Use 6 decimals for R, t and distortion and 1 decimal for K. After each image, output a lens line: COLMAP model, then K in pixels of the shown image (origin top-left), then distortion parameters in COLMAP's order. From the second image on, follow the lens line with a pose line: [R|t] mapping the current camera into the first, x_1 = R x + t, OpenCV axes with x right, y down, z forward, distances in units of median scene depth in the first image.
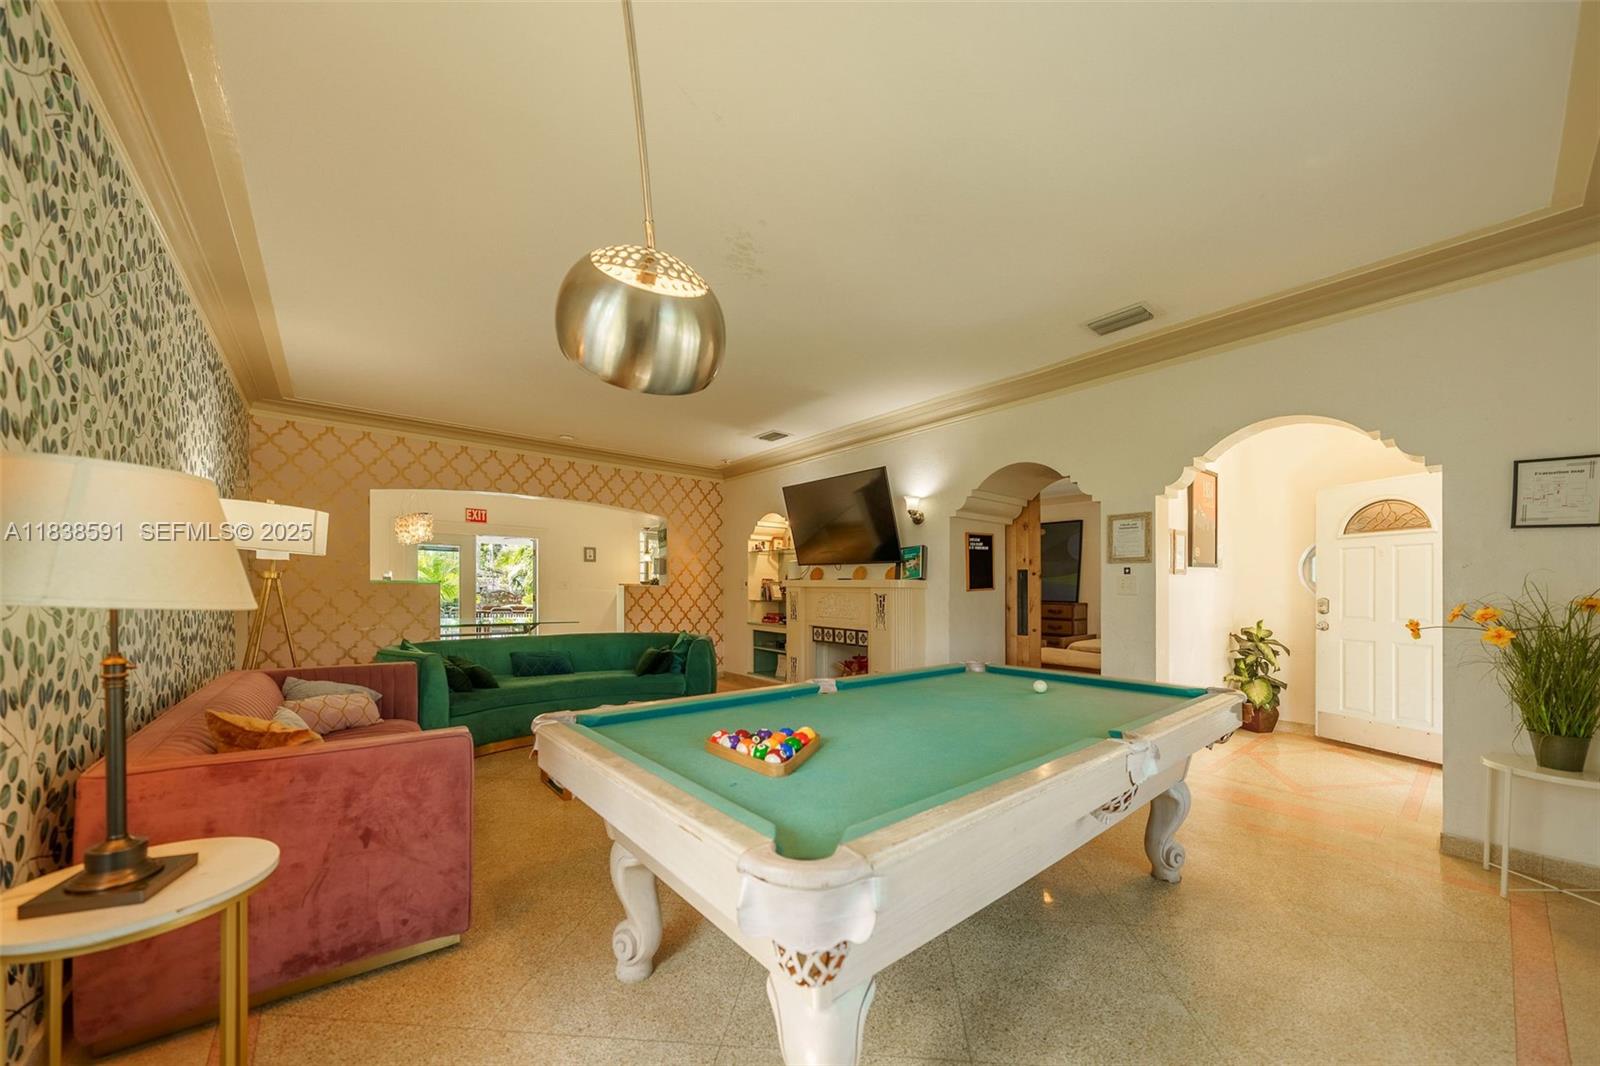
lens RADIAL K [[563.6, 0, 778.7], [0, 563.6, 579.2], [0, 0, 1]] dist [0.001177, 0.000007]
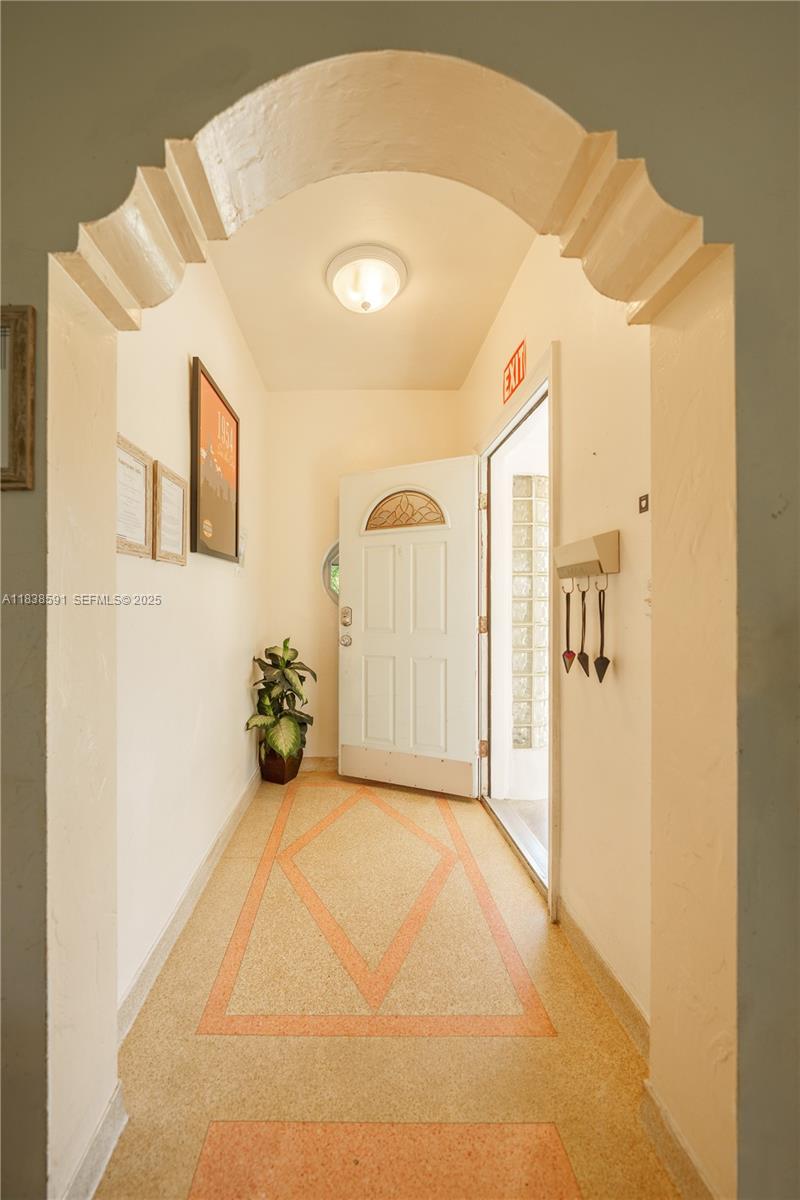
lens RADIAL K [[422.7, 0, 399.9], [0, 422.7, 596.2], [0, 0, 1]] dist [0.001177, 0.000007]
pose [[0.525761, 0.003245, 0.850626, 0.461212], [-0.003442, 0.999993, -0.001688, 0.017951], [-0.850625, -0.002040, 0.525768, 0.585285]]
